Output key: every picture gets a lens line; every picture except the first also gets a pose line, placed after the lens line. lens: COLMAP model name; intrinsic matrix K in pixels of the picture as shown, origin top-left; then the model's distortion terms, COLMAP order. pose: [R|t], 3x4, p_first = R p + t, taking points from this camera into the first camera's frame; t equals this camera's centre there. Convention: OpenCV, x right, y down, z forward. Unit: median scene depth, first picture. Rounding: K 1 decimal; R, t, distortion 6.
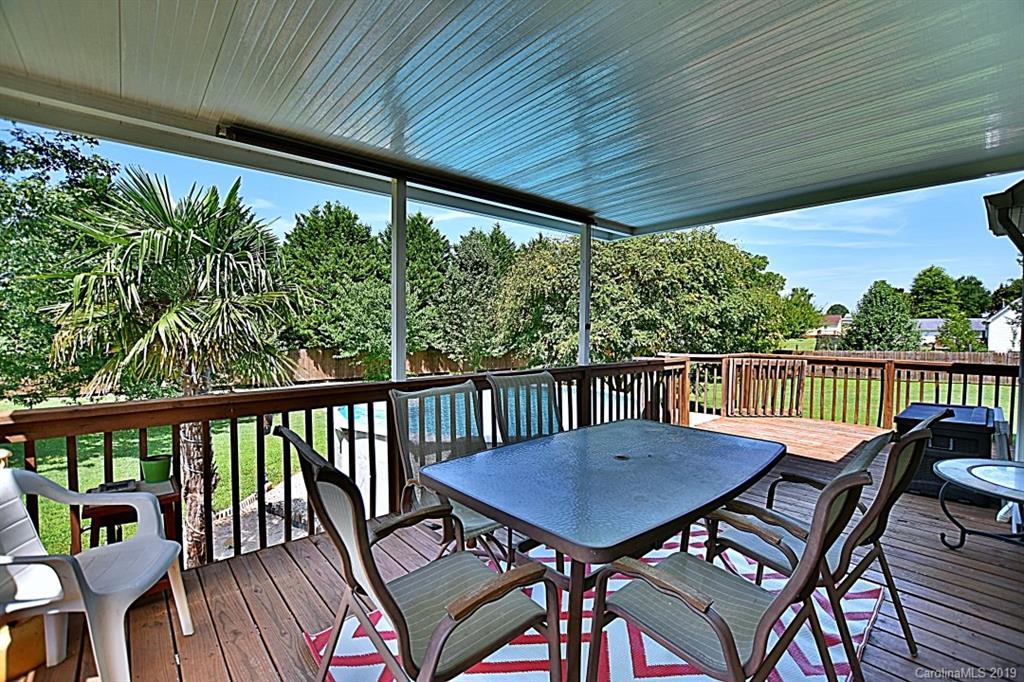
lens RADIAL K [[450.9, 0, 517.8], [0, 450.9, 344.2], [0, 0, 1]] dist [-0.020788, -0.000006]
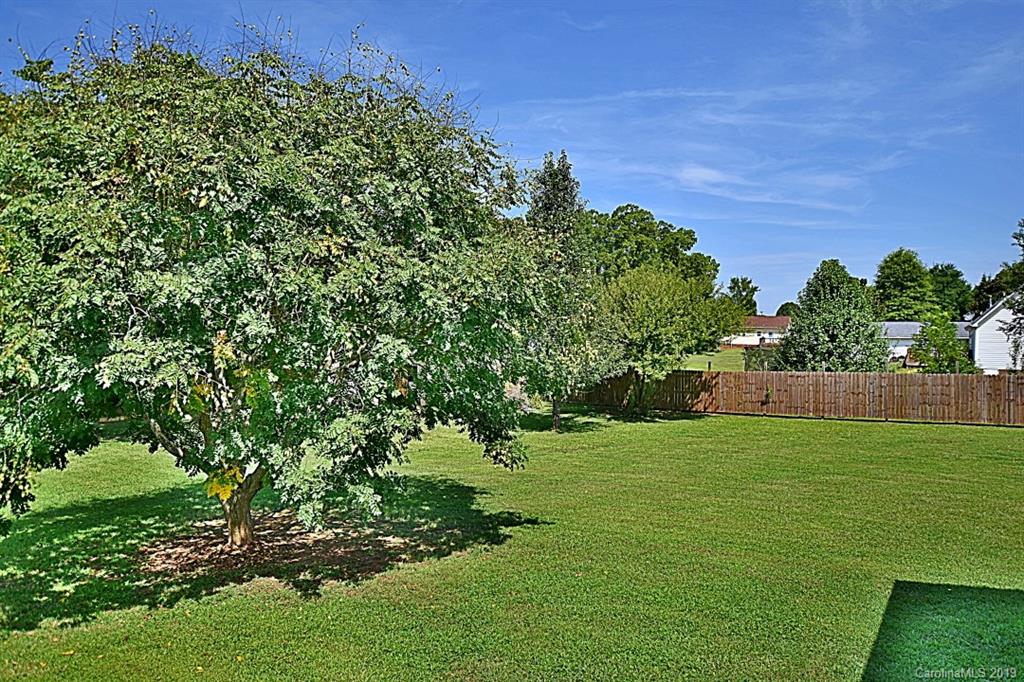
lens RADIAL K [[677.1, 0, 512.0], [0, 677.1, 341.0], [0, 0, 1]] dist [-0.000001, -0.000036]
pose [[0.973768, 0.003797, 0.227511, 0.183575], [0.001516, 0.999730, -0.023176, -0.007293], [-0.227538, 0.022914, 0.973500, 0.197832]]
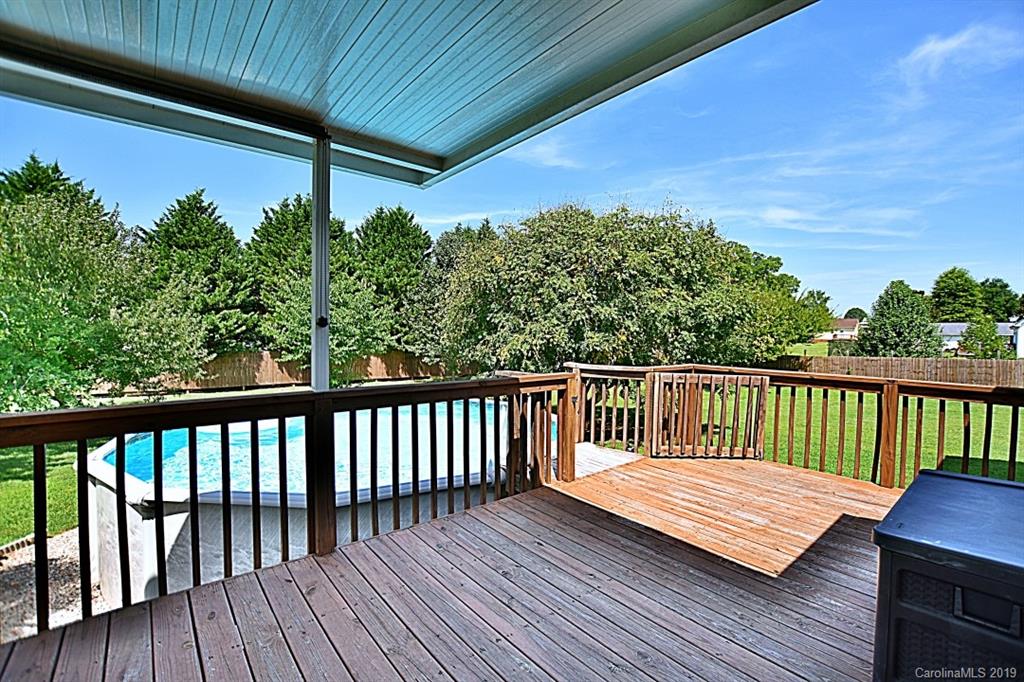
lens RADIAL K [[450.9, 0, 517.8], [0, 450.9, 344.2], [0, 0, 1]] dist [-0.020788, -0.000006]
pose [[0.999599, 0.007016, -0.027431, 0.066956], [-0.007153, 0.999962, -0.004897, -0.001715], [0.027396, 0.005091, 0.999612, 0.072908]]
